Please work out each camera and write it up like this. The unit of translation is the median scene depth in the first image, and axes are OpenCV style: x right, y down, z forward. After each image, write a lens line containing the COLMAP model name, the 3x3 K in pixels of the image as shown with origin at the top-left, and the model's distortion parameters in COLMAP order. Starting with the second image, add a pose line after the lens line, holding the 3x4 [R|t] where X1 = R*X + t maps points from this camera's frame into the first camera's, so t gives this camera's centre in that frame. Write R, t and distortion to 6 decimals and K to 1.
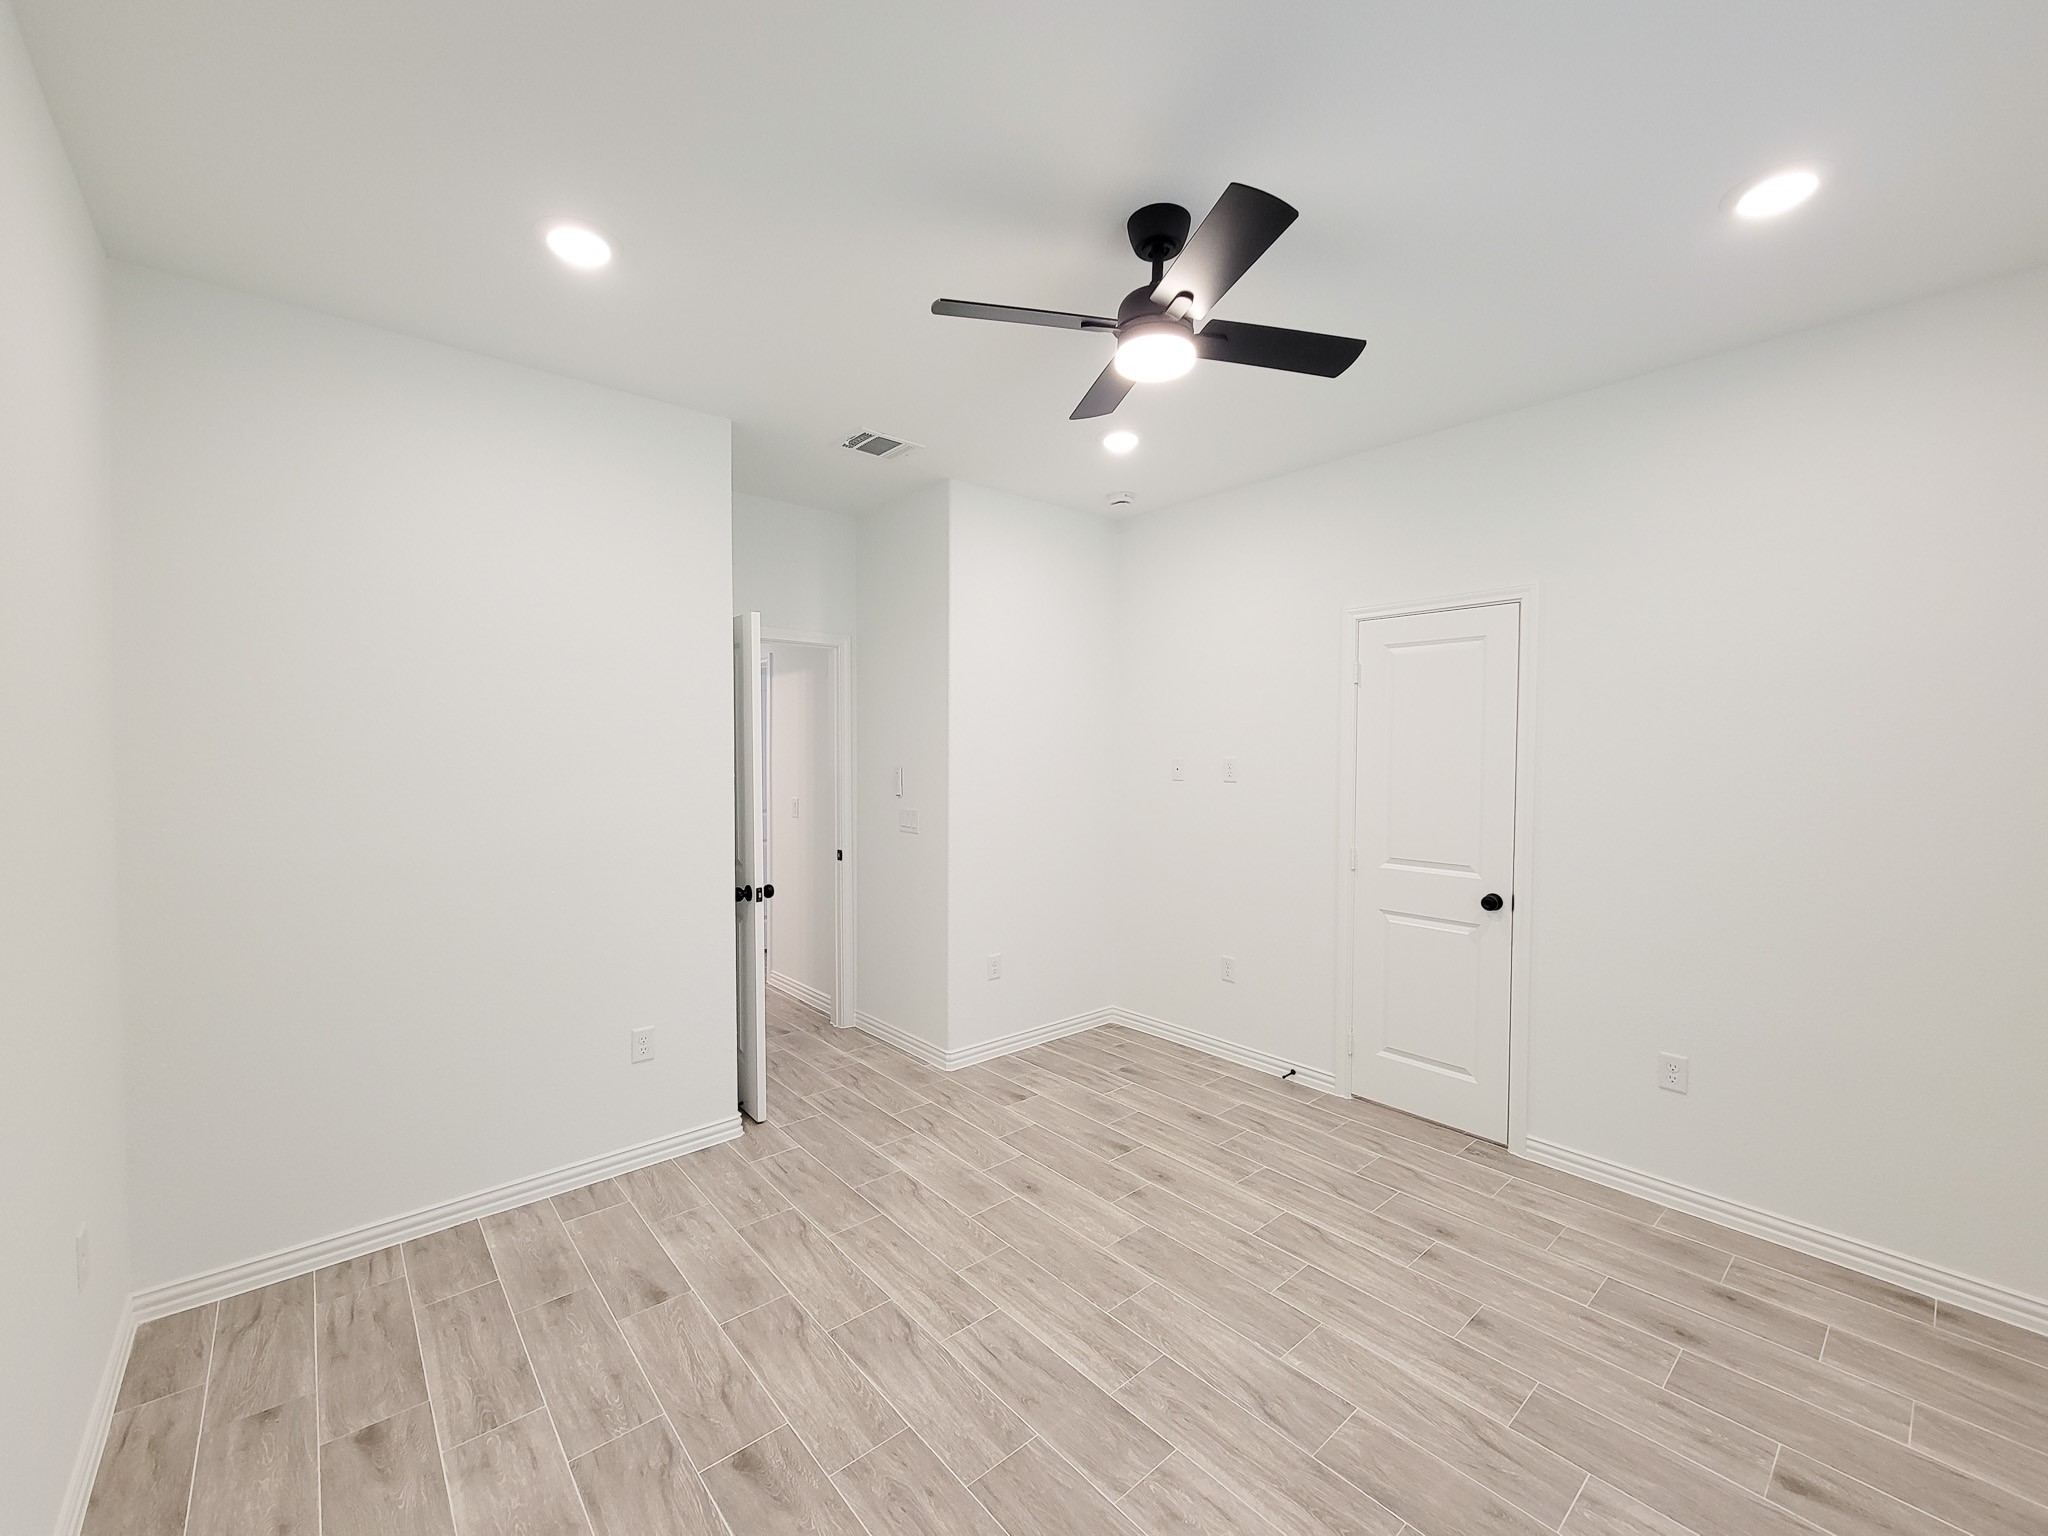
lens RADIAL K [[849.8, 0, 1022.4], [0, 849.8, 774.1], [0, 0, 1]] dist [0.001000, -0.000574]
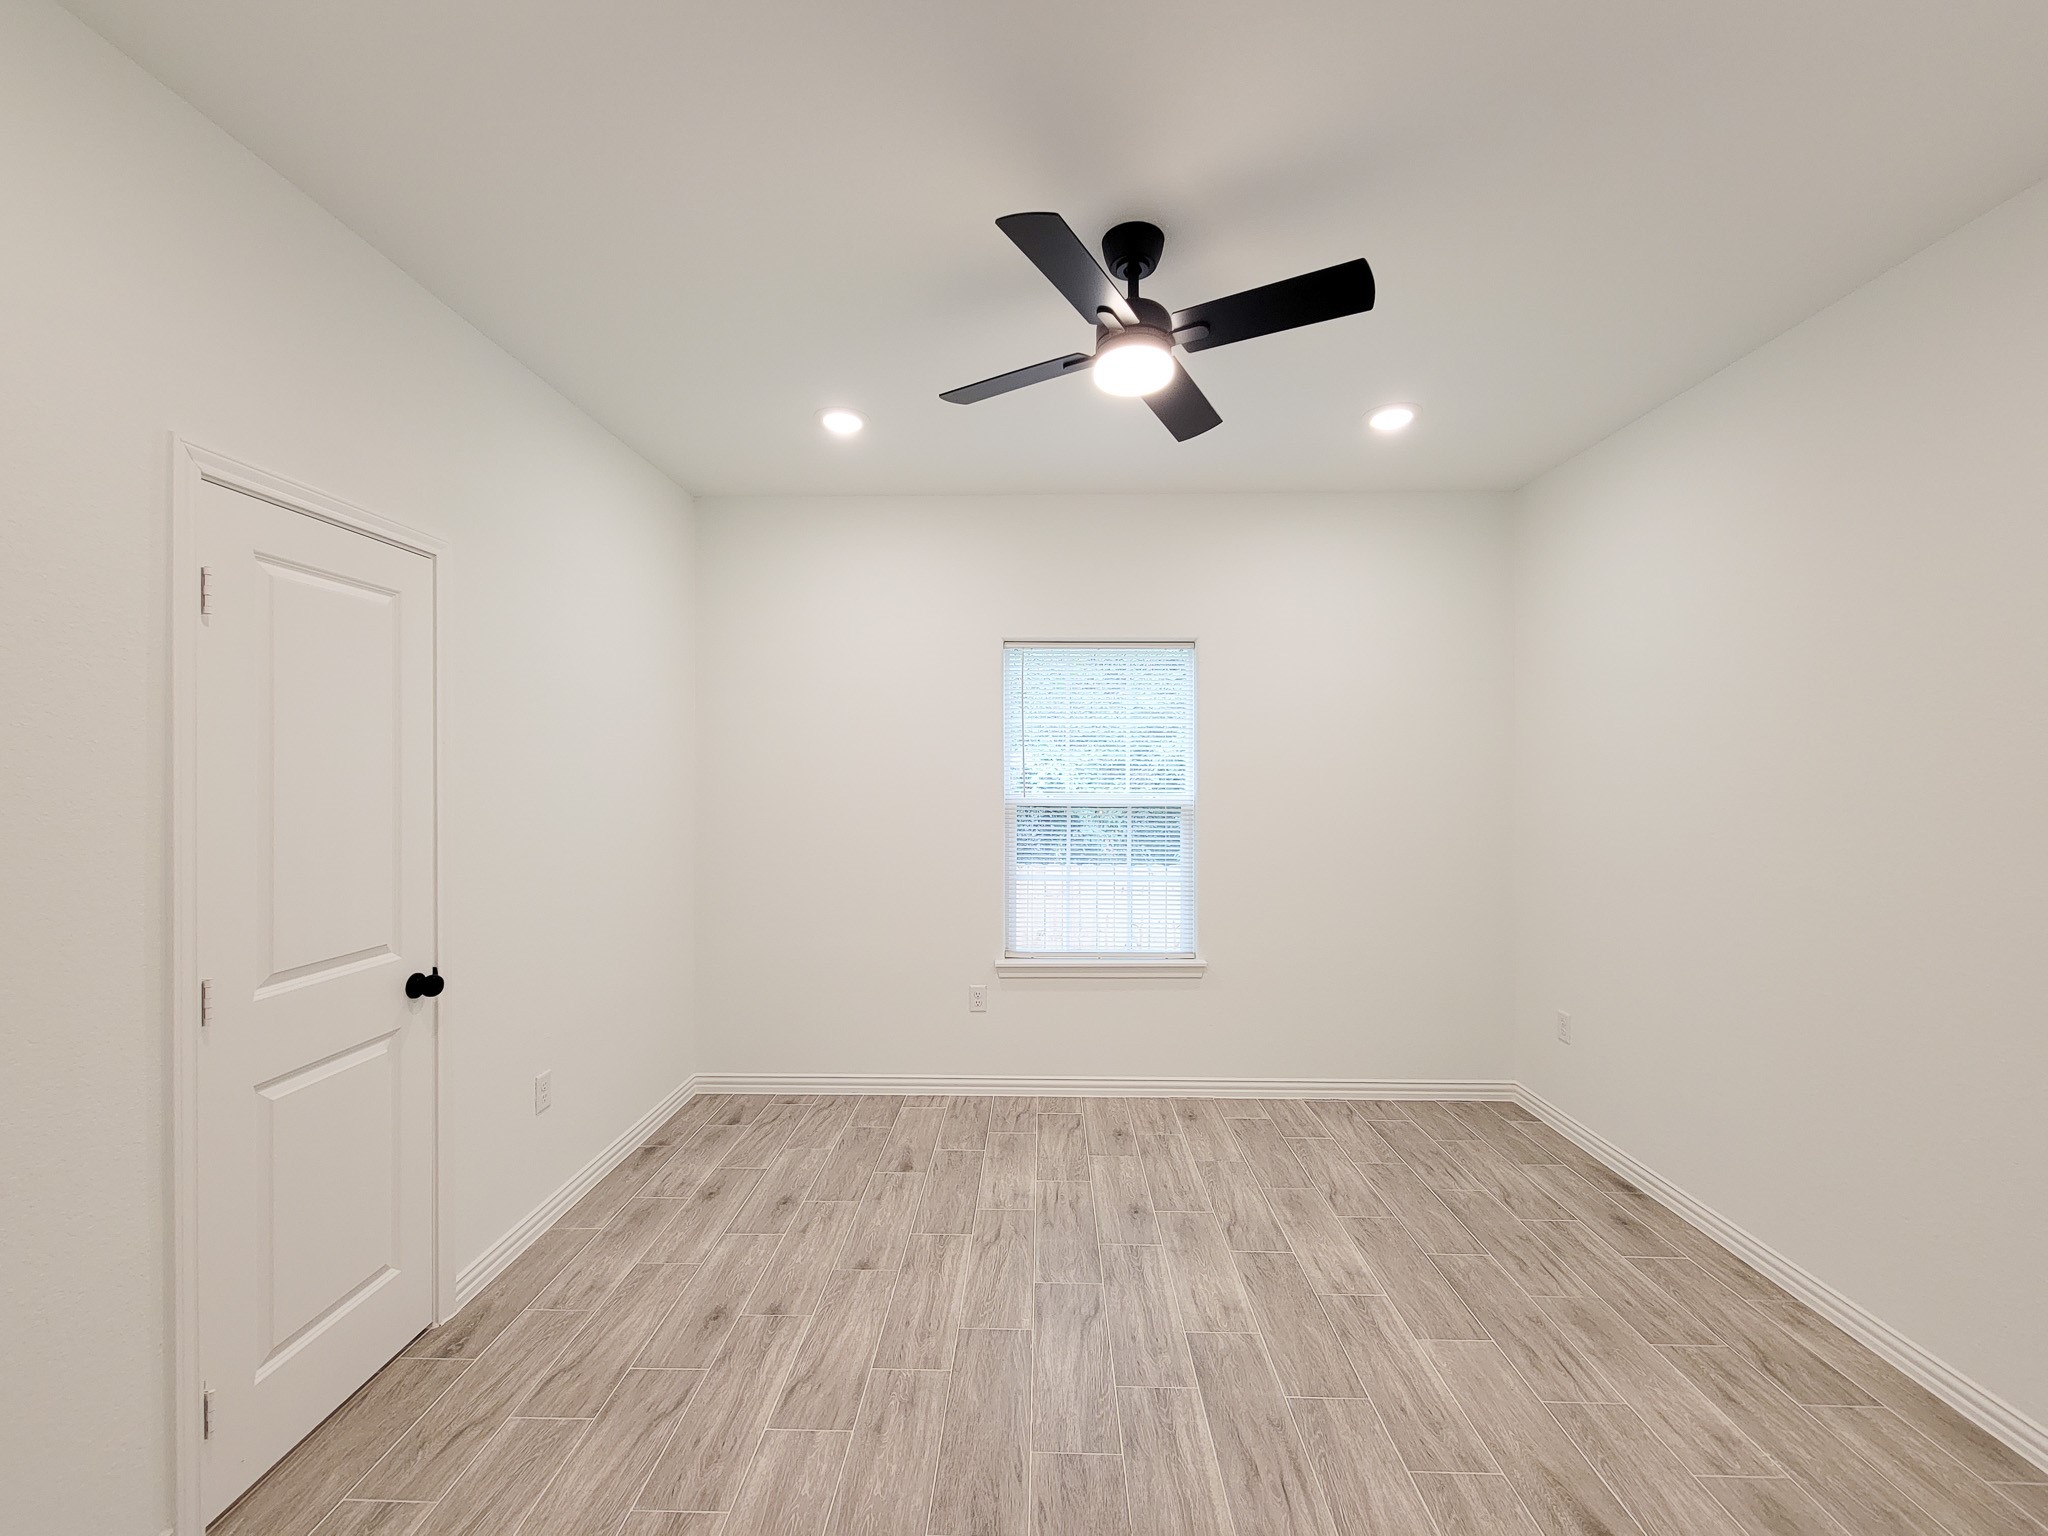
lens RADIAL K [[849.8, 0, 1022.4], [0, 849.8, 774.1], [0, 0, 1]] dist [0.001000, -0.000574]
pose [[-0.747928, -0.005315, 0.663759, -0.397644], [0.019429, 0.999364, 0.029895, -0.045659], [-0.663496, 0.035255, -0.747349, 1.792536]]
